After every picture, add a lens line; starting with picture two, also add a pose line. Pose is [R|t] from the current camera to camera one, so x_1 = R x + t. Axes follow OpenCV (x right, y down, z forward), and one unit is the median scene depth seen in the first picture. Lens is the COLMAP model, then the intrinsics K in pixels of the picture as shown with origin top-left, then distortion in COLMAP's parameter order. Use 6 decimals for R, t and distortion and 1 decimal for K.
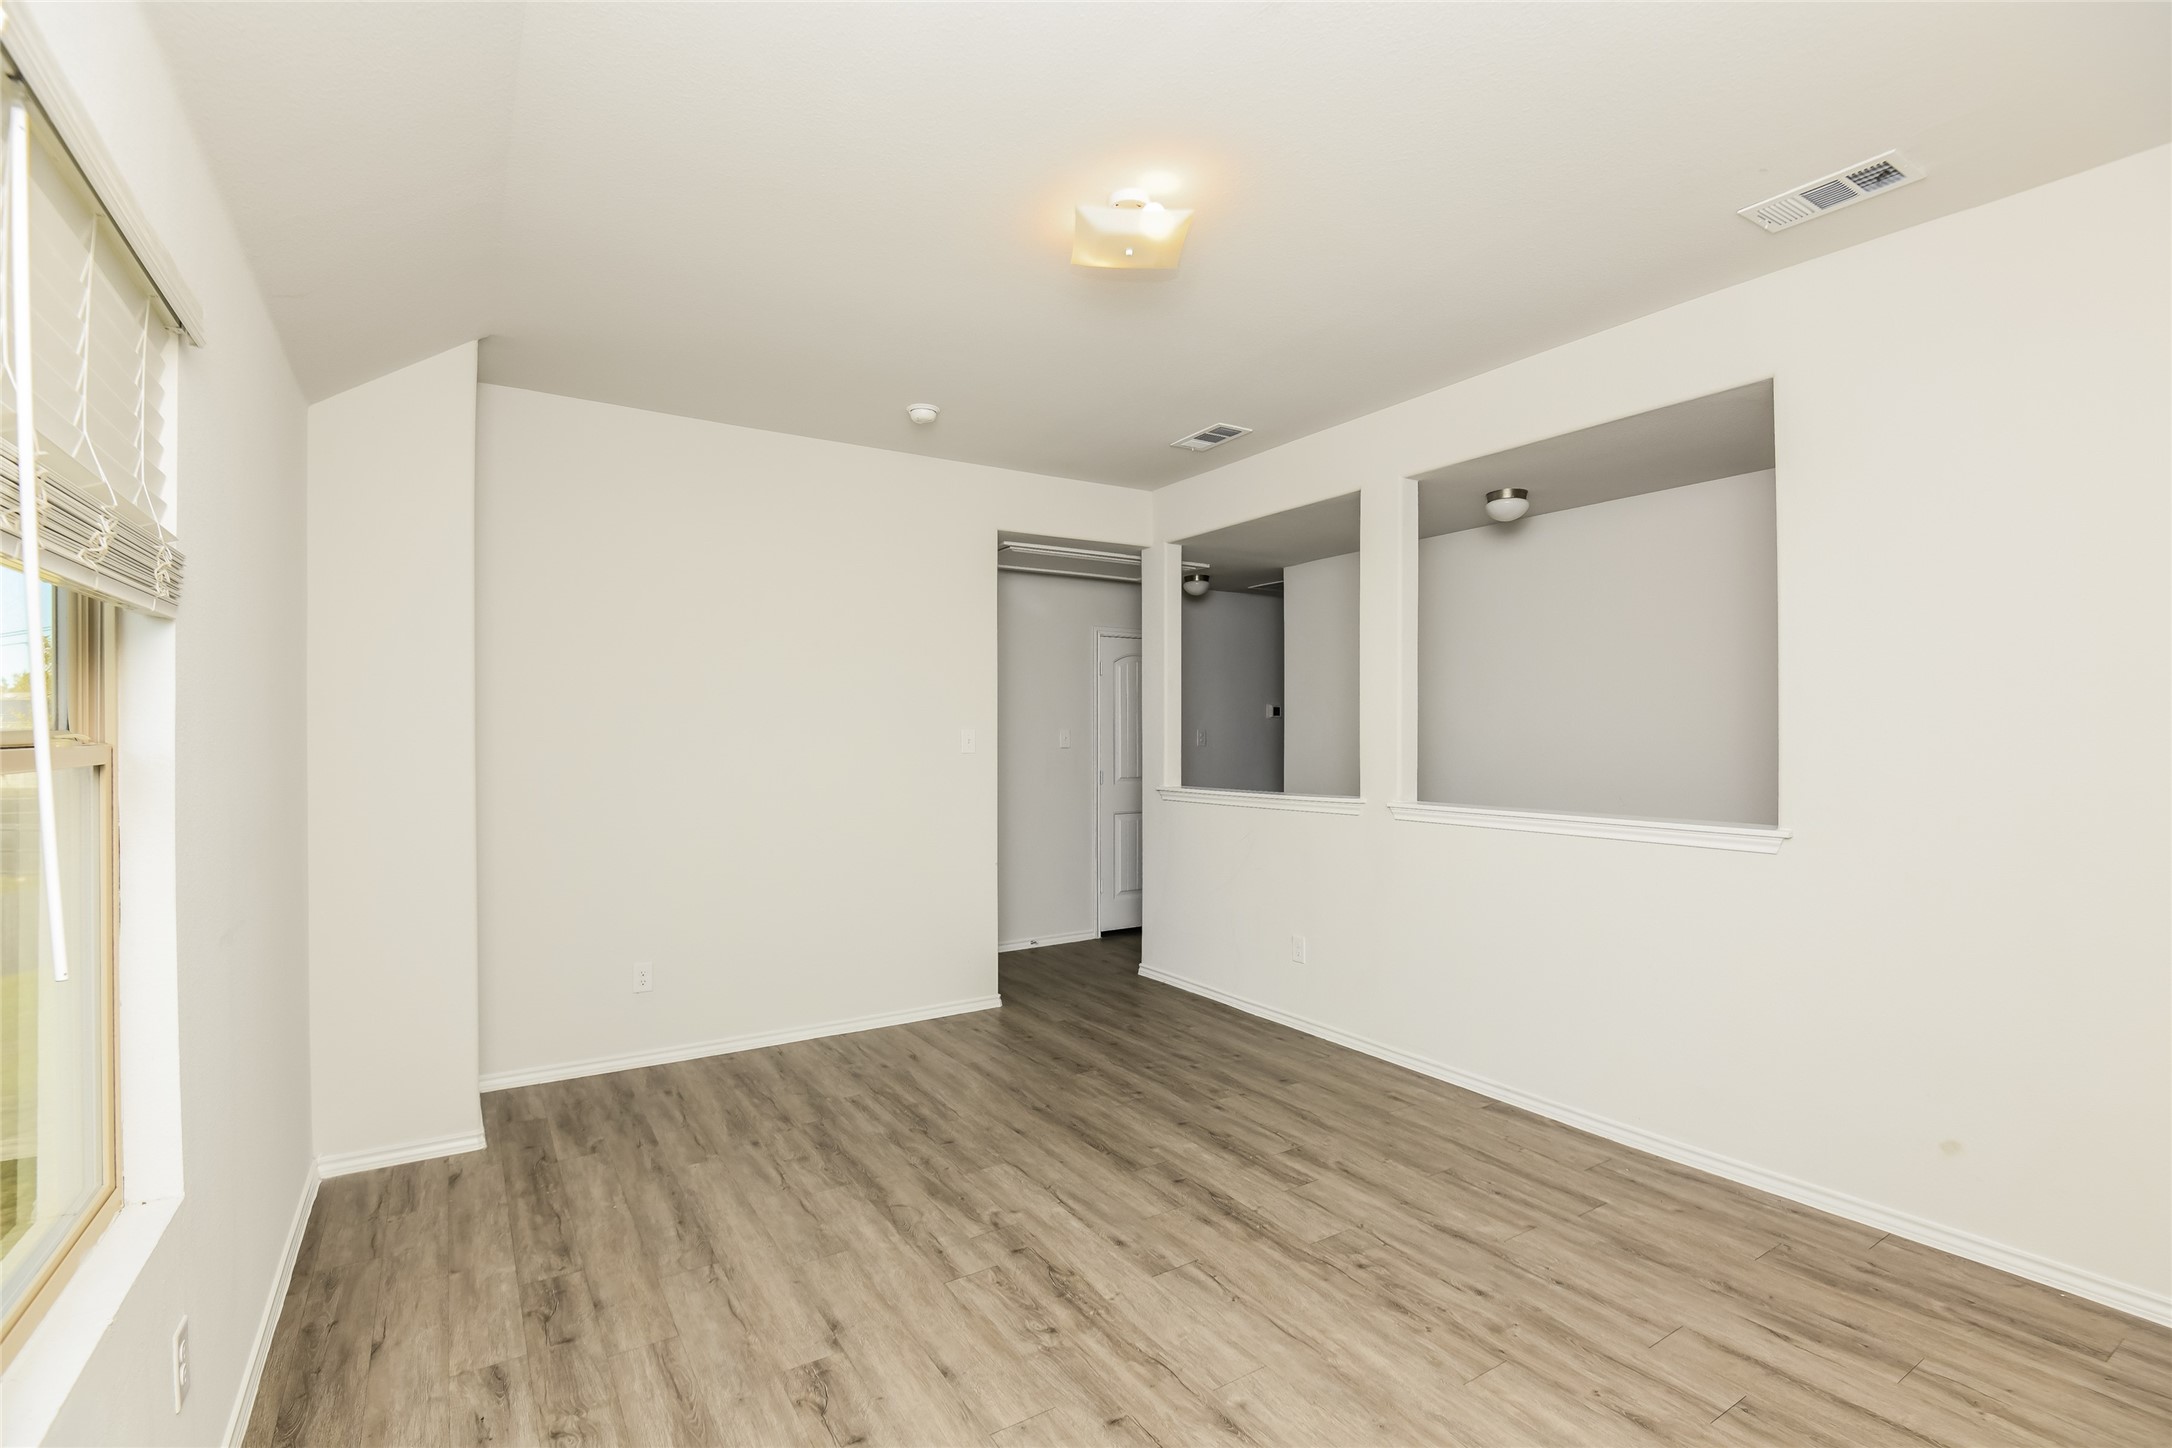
lens RADIAL K [[991.9, 0, 1085.7], [0, 991.9, 734.8], [0, 0, 1]] dist [0.003666, 0.000189]
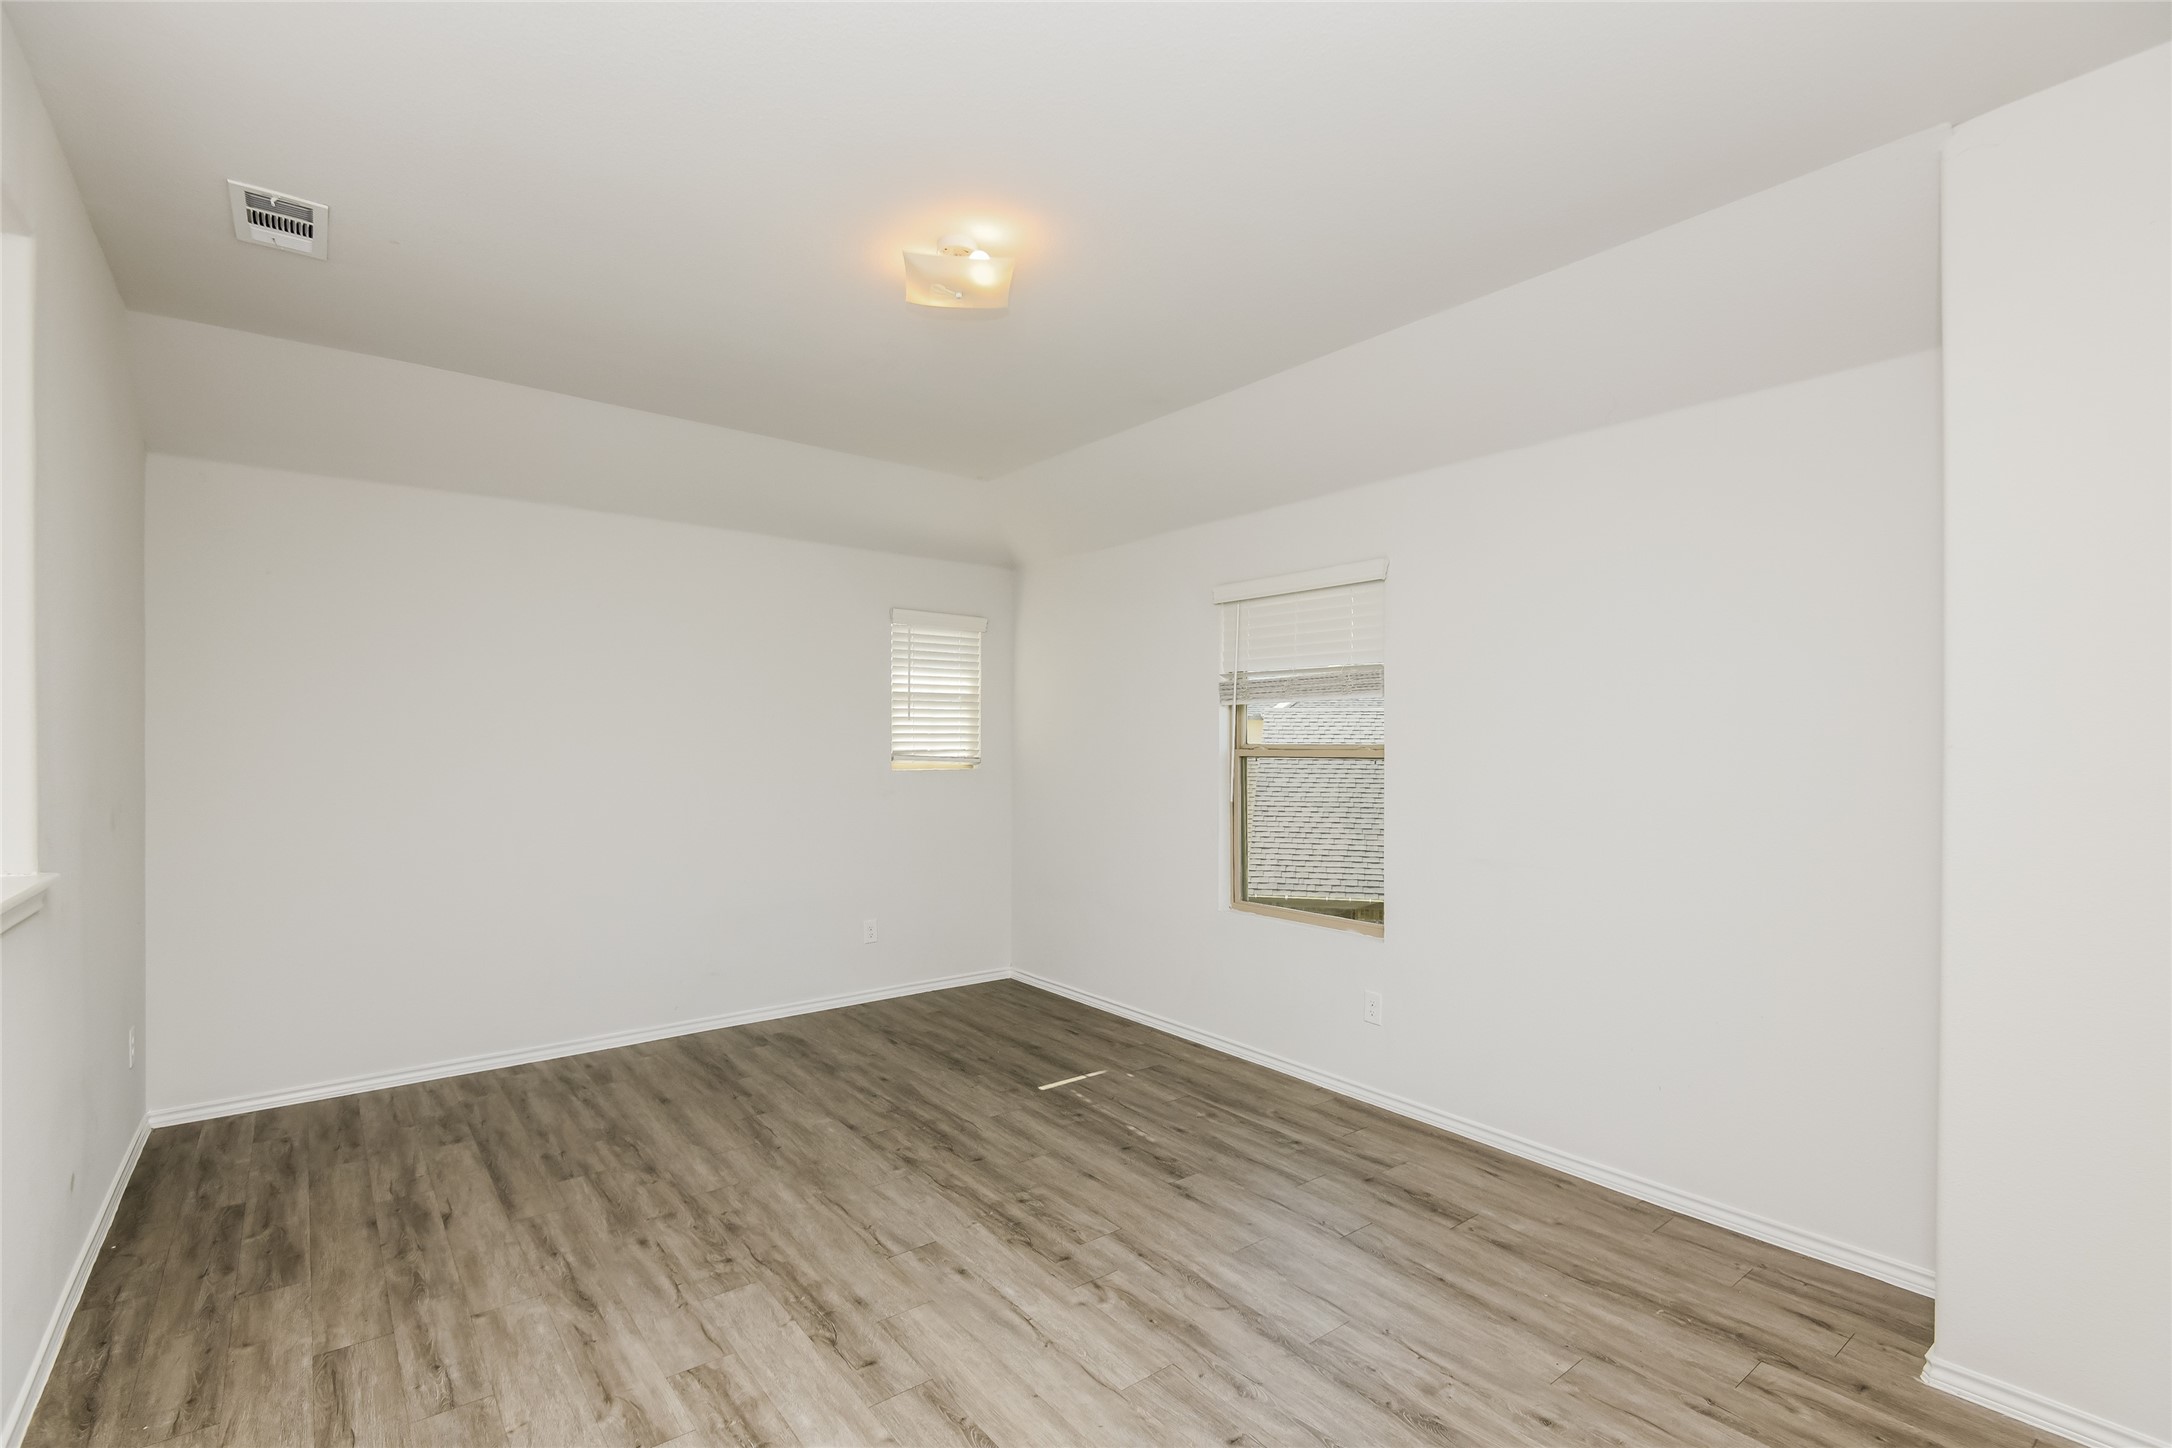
lens RADIAL K [[991.9, 0, 1085.9], [0, 991.9, 733.5], [0, 0, 1]] dist [0.003666, 0.000189]
pose [[-0.995353, -0.004283, -0.096198, 0.009318], [-0.003345, 0.999945, -0.009917, -0.003004], [0.096236, -0.009550, -0.995313, 2.016823]]
